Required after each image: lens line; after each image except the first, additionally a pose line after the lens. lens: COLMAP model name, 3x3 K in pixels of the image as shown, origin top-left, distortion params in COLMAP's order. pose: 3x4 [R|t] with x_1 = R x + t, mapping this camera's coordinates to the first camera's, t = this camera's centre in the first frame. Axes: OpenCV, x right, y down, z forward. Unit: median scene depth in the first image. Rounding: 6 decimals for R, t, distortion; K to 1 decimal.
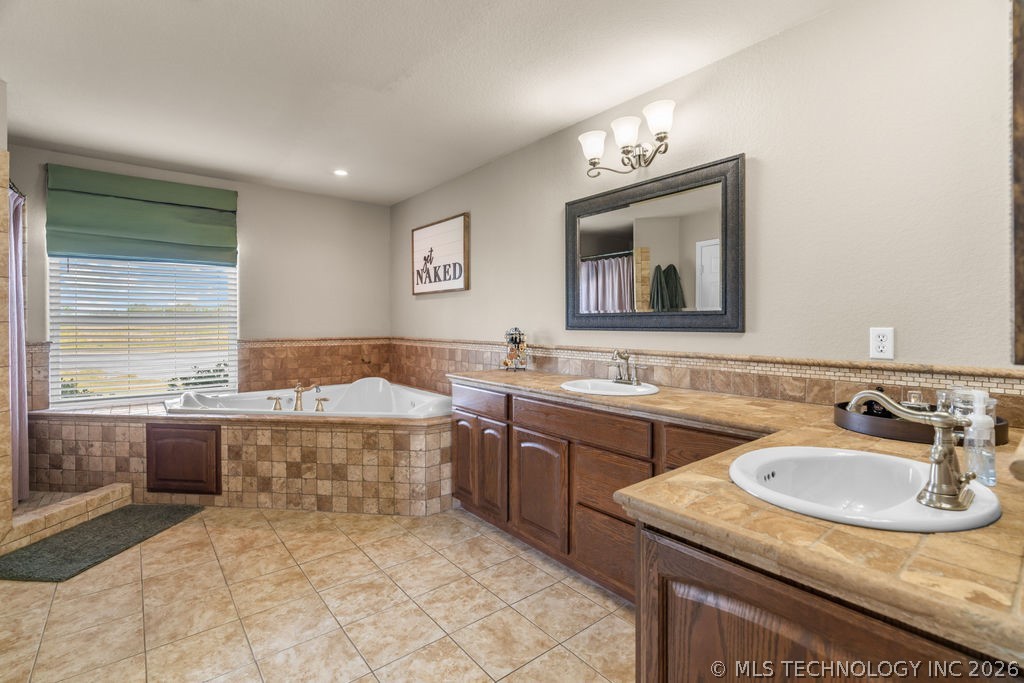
lens RADIAL K [[465.8, 0, 501.5], [0, 465.8, 327.0], [0, 0, 1]] dist [-0.007414, 0.001427]
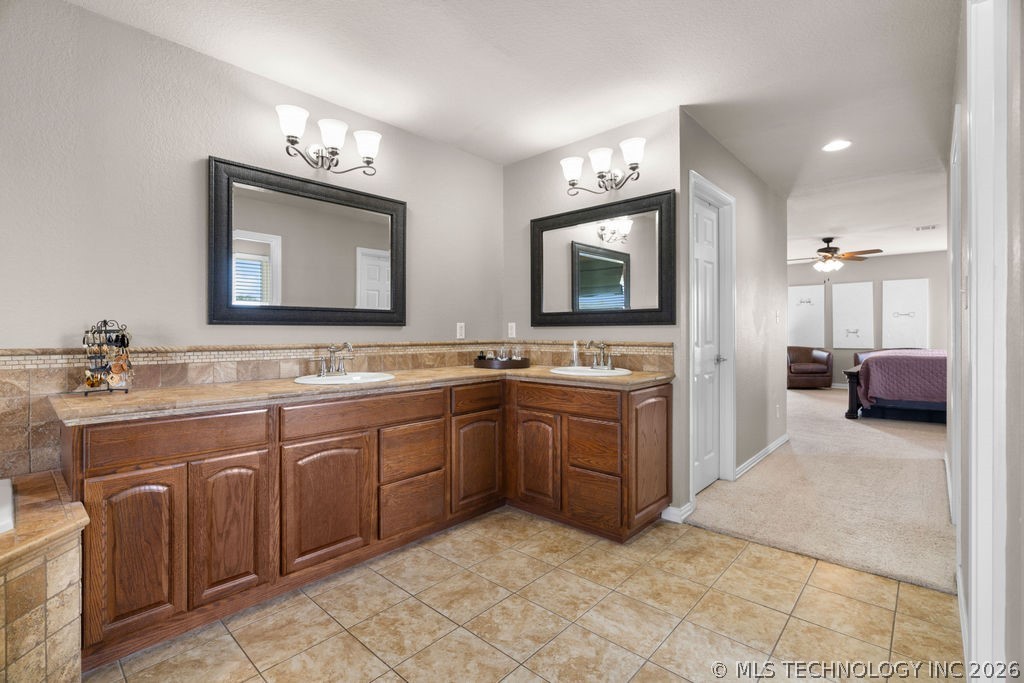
lens RADIAL K [[465.8, 0, 510.5], [0, 465.8, 330.9], [0, 0, 1]] dist [-0.007414, 0.001427]
pose [[-0.156199, 0.004198, 0.987717, -0.935134], [0.012590, 0.999918, -0.002259, 0.033208], [-0.987645, 0.012082, -0.156239, 0.878045]]
